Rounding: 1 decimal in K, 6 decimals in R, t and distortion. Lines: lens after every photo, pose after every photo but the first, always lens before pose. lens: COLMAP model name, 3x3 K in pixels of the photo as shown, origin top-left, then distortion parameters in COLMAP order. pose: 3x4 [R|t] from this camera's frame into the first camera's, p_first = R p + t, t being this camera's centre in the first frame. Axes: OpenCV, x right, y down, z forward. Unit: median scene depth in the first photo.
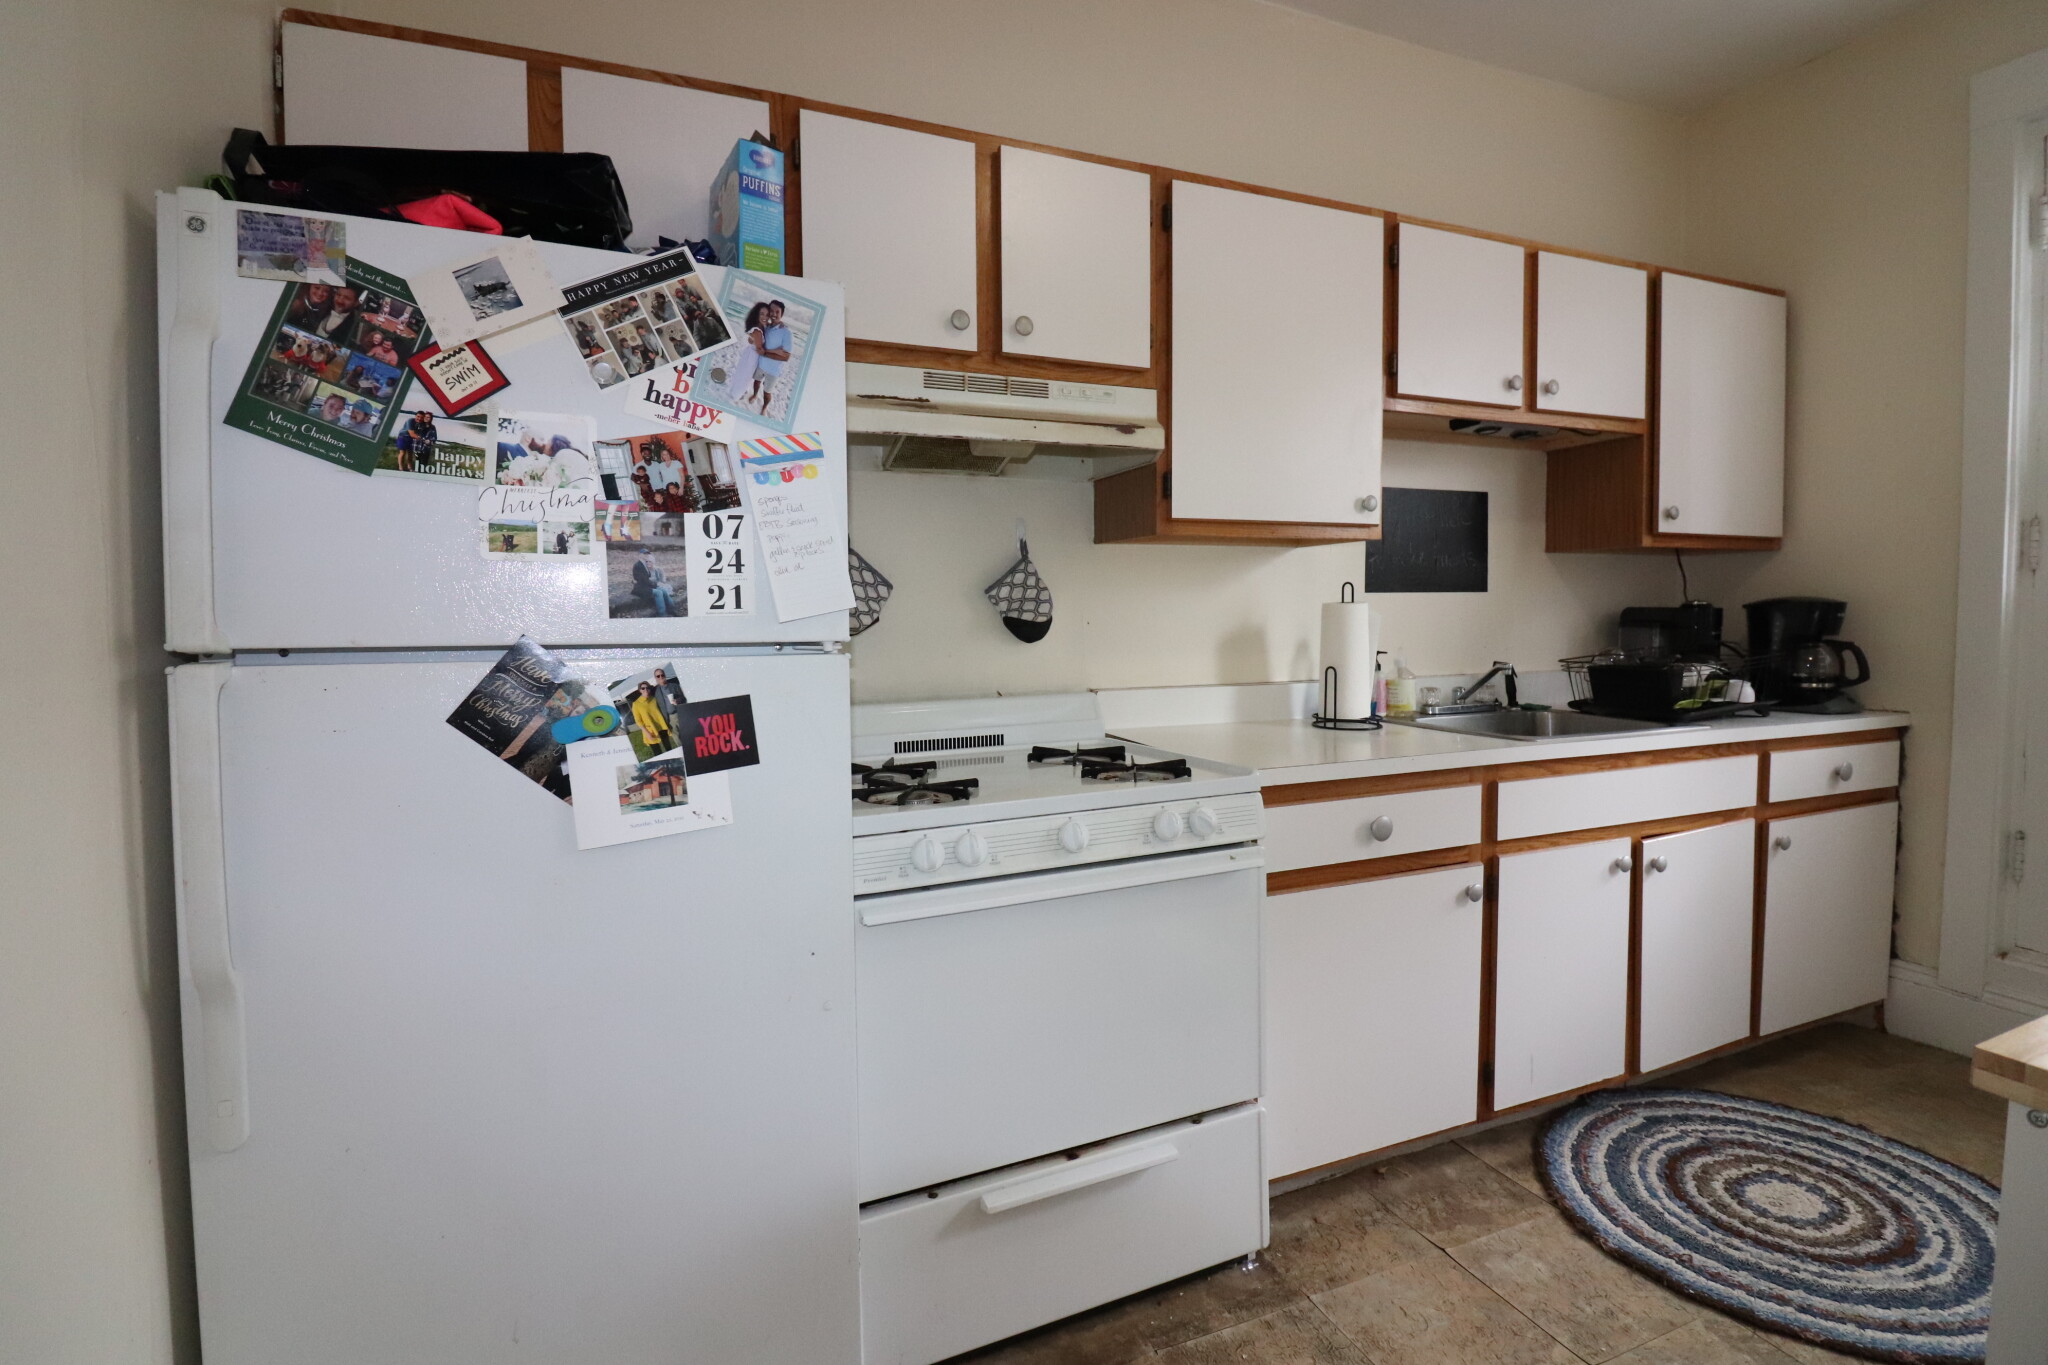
lens RADIAL K [[955.0, 0, 1020.7], [0, 955.0, 664.5], [0, 0, 1]] dist [0.000273, -0.012533]
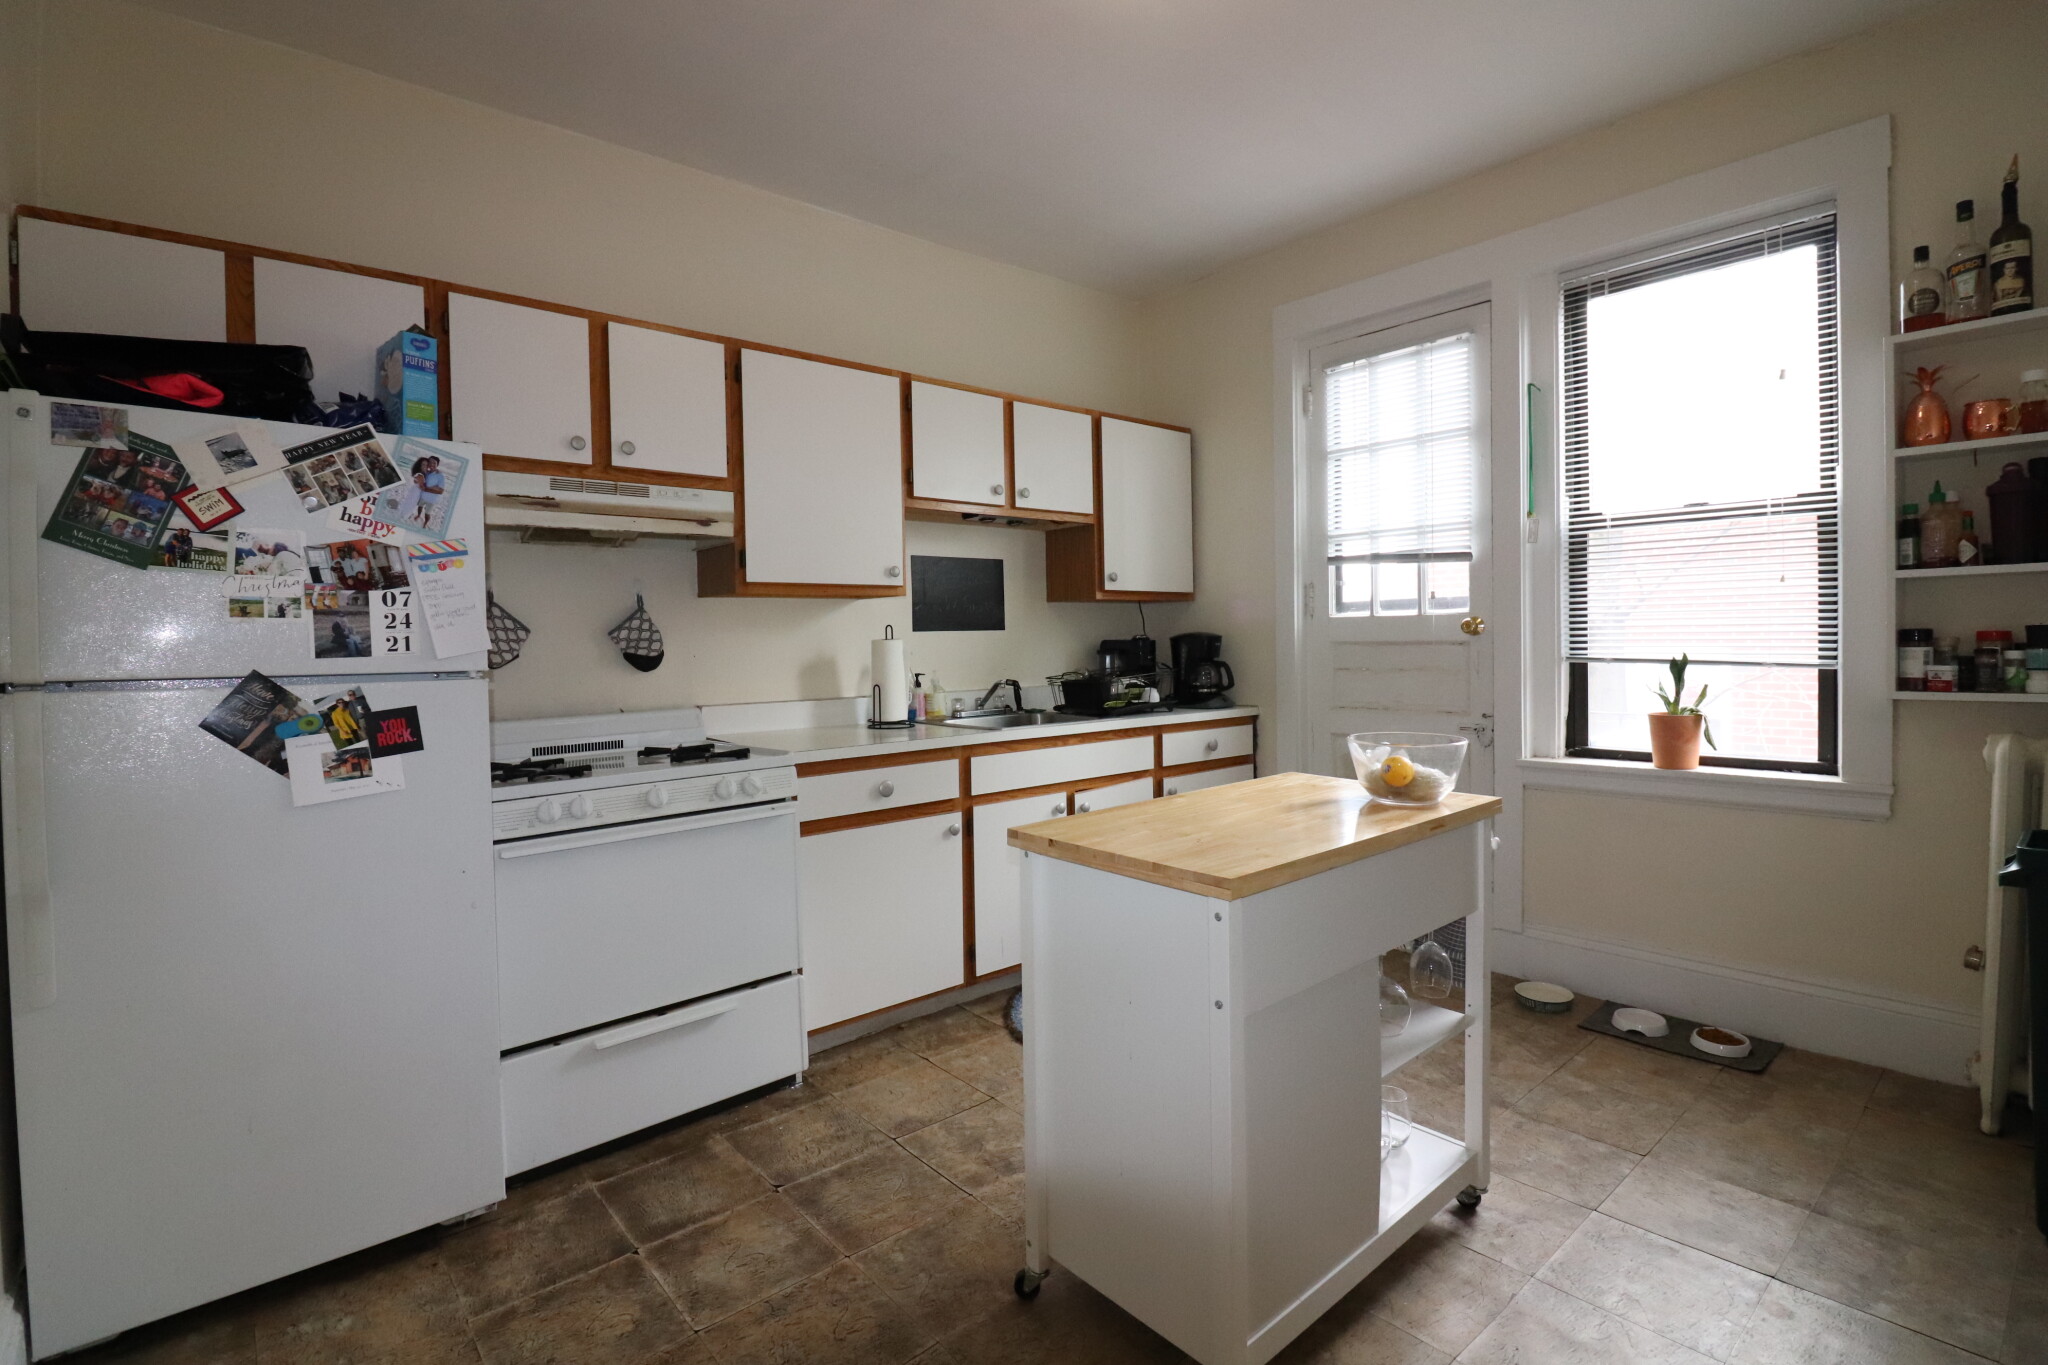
lens RADIAL K [[955.0, 0, 1020.7], [0, 955.0, 664.5], [0, 0, 1]] dist [0.000273, -0.012533]
pose [[0.950985, -0.016288, 0.308807, 0.116486], [0.026346, 0.999249, -0.028428, 0.022814], [-0.308112, 0.035171, 0.950700, -0.522544]]
